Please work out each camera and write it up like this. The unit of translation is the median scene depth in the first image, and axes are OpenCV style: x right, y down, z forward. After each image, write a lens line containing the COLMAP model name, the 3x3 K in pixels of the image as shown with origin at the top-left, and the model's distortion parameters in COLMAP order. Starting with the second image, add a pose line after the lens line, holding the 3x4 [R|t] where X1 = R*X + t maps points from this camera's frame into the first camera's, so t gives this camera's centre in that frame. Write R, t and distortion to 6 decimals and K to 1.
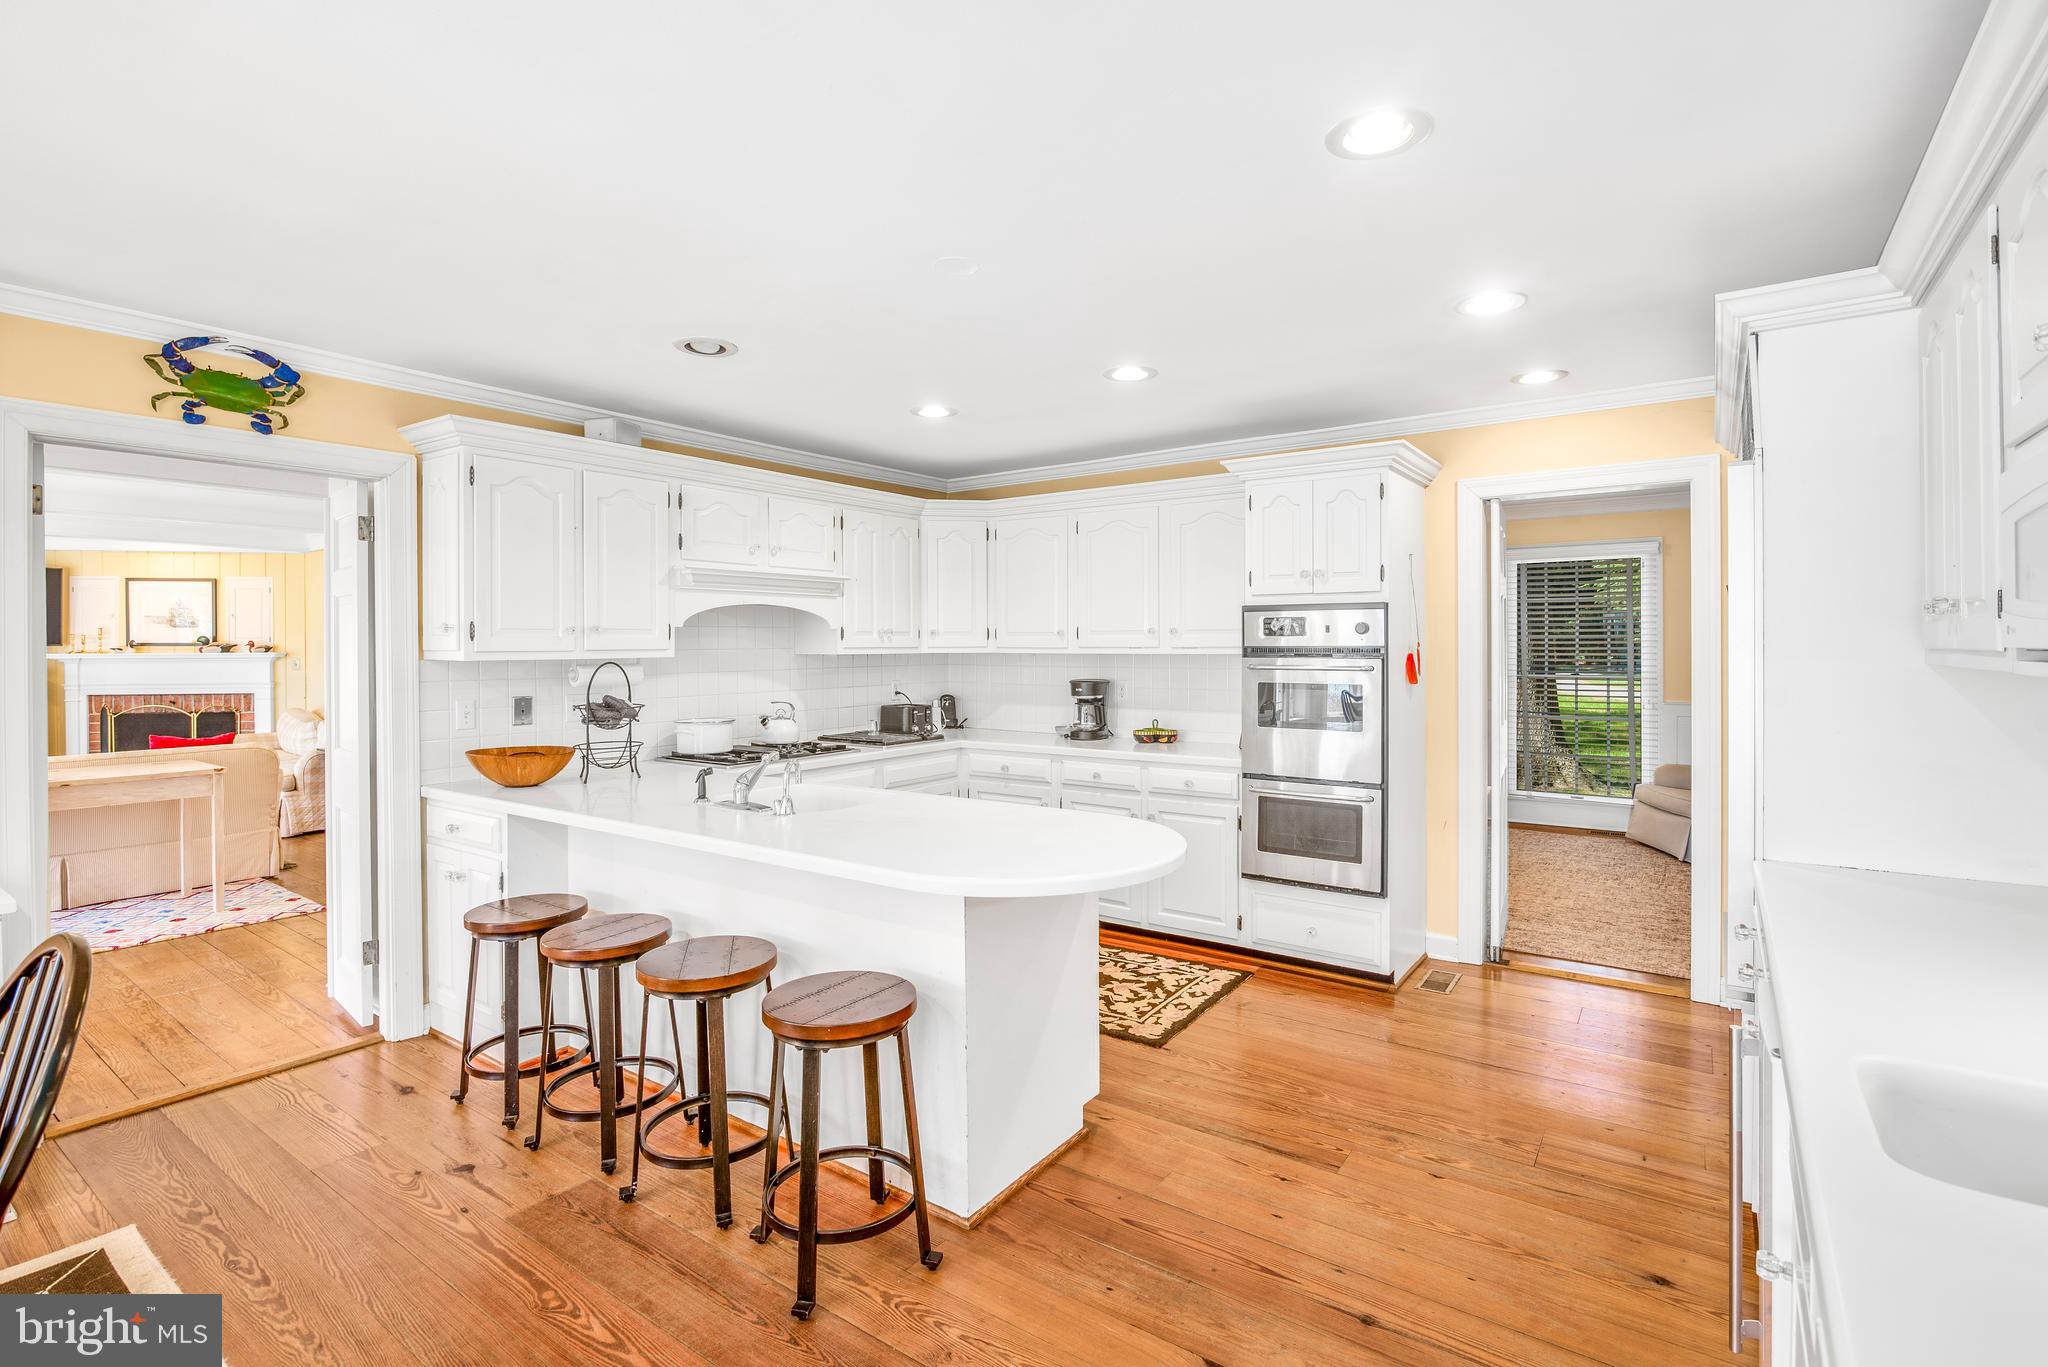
lens RADIAL K [[949.6, 0, 1048.1], [0, 949.6, 652.7], [0, 0, 1]] dist [-0.024703, 0.002107]
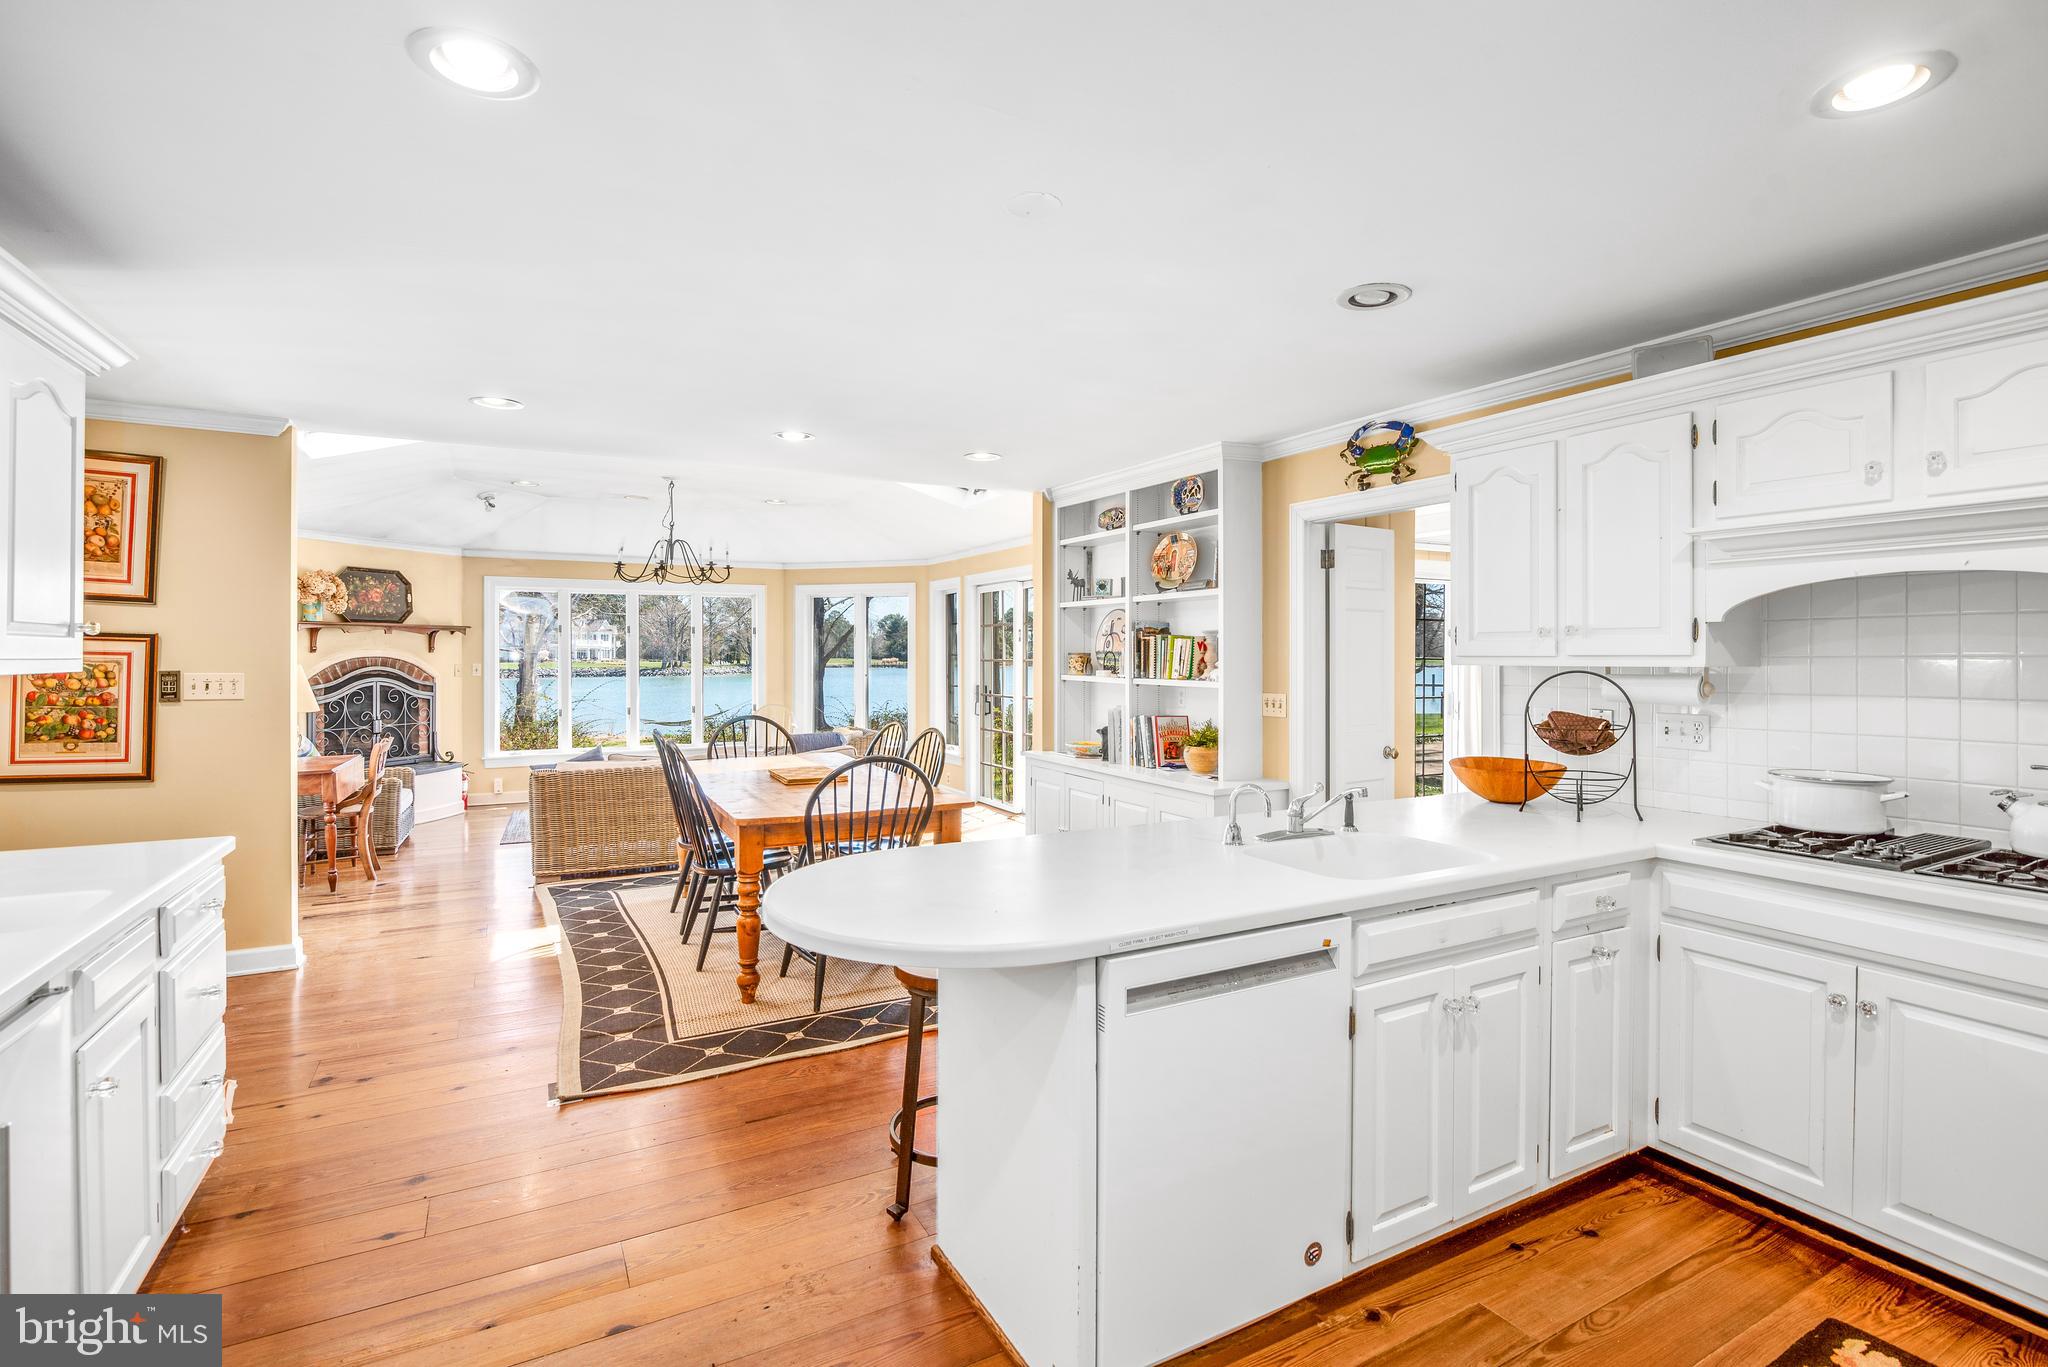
lens RADIAL K [[949.6, 0, 1018.6], [0, 949.6, 657.1], [0, 0, 1]] dist [-0.024703, 0.002107]
pose [[-0.450969, 0.006837, -0.892513, 0.424331], [-0.004349, 0.999942, 0.009858, -0.006492], [0.892529, 0.008327, -0.450913, 0.869534]]
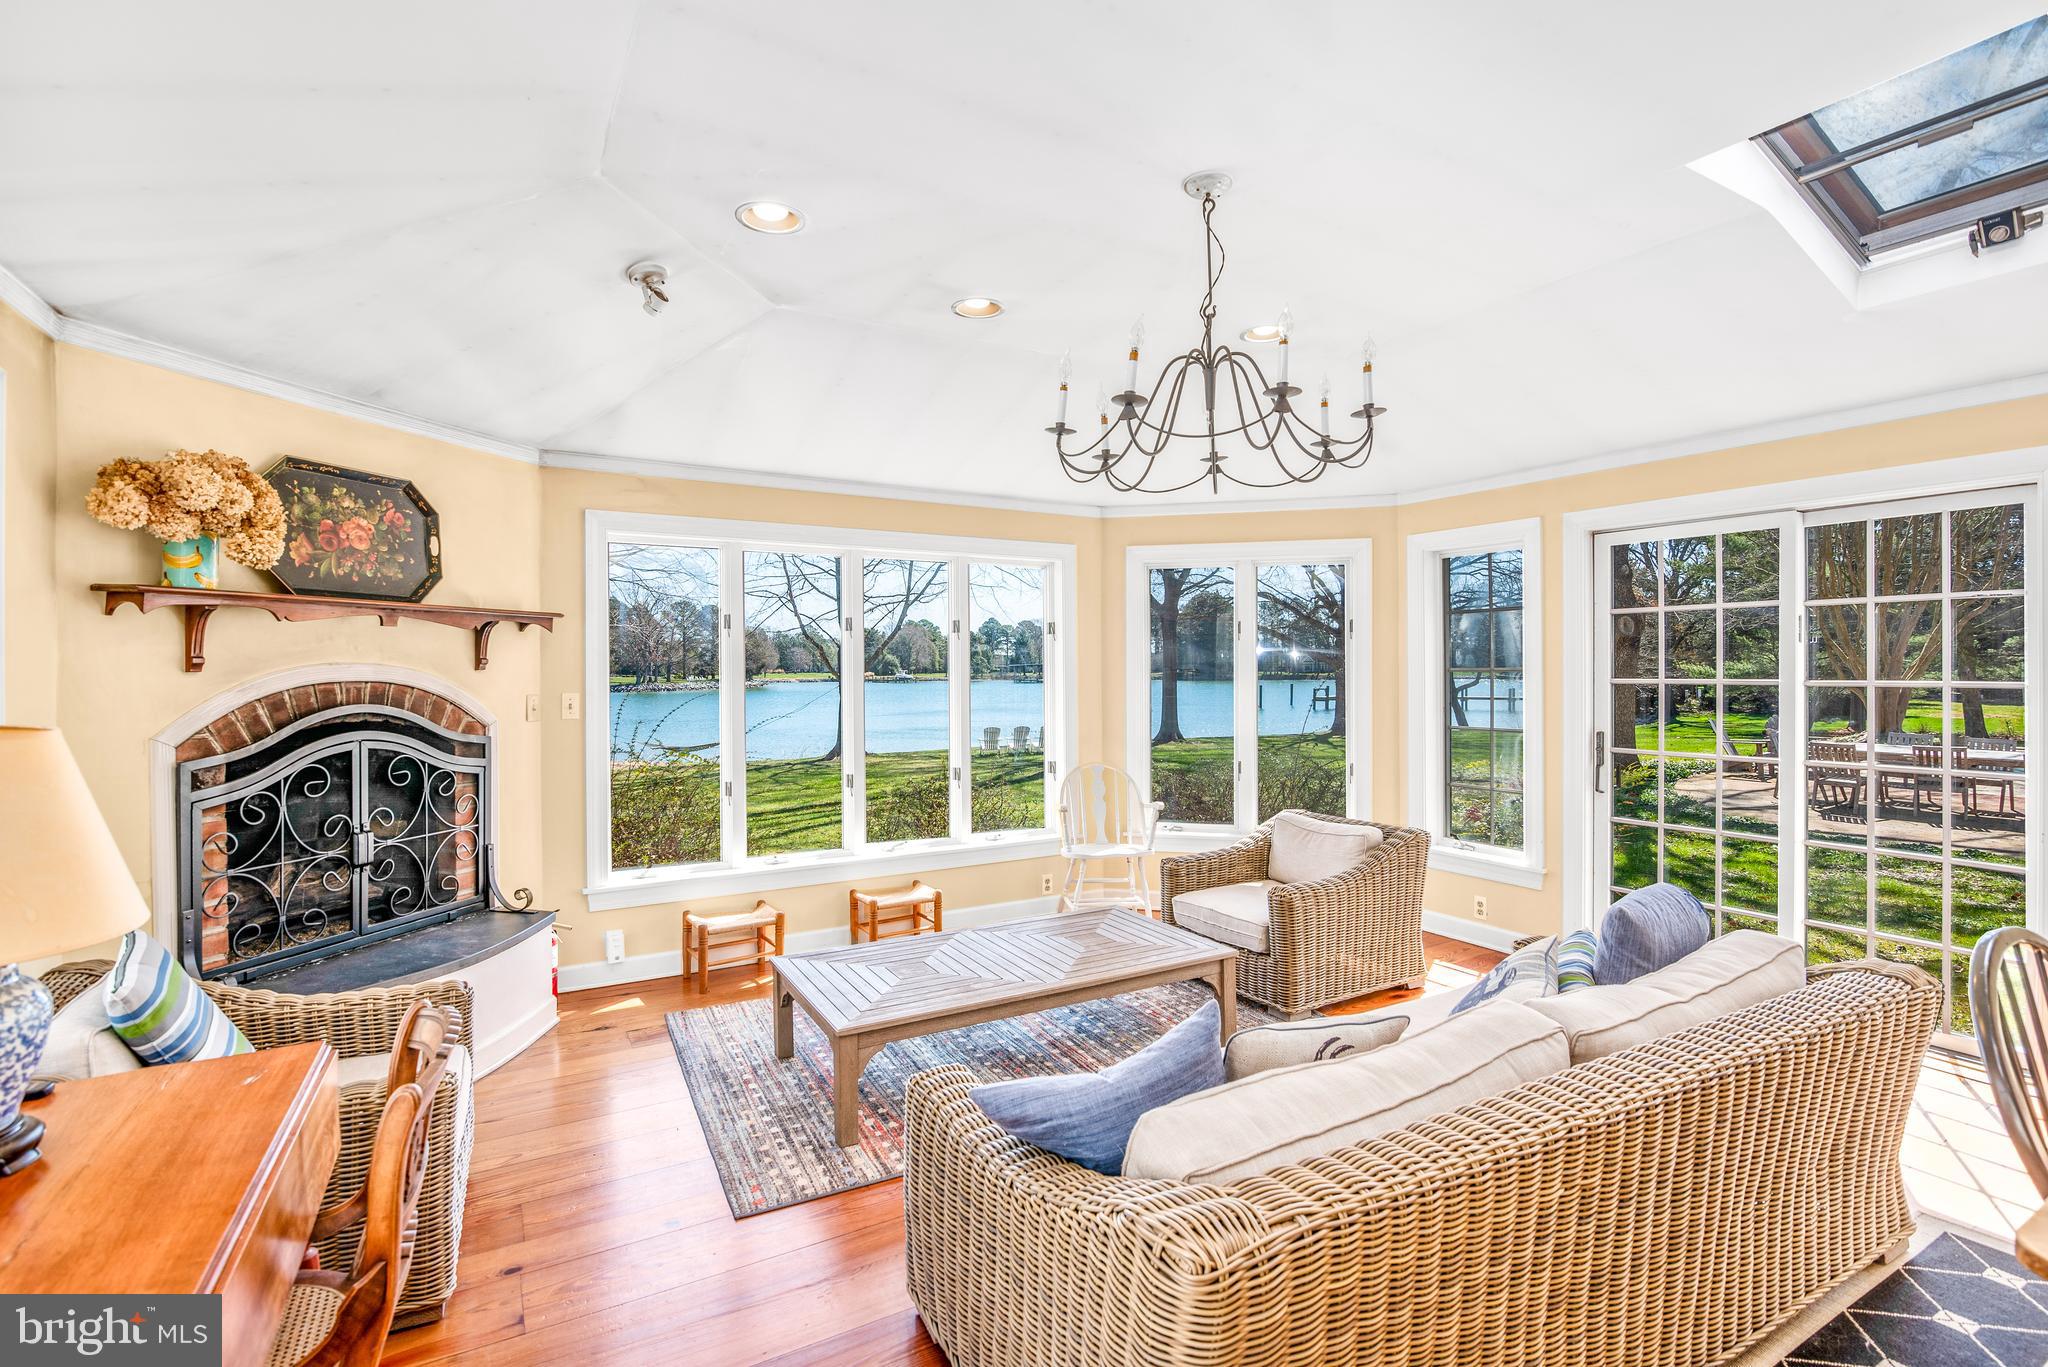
lens RADIAL K [[949.6, 0, 1013.4], [0, 949.6, 671.6], [0, 0, 1]] dist [-0.024703, 0.002107]
pose [[-0.428158, 0.009151, -0.903657, -0.231913], [-0.000847, 0.999944, 0.010528, 0.000805], [0.903703, 0.005273, -0.428127, -0.357809]]
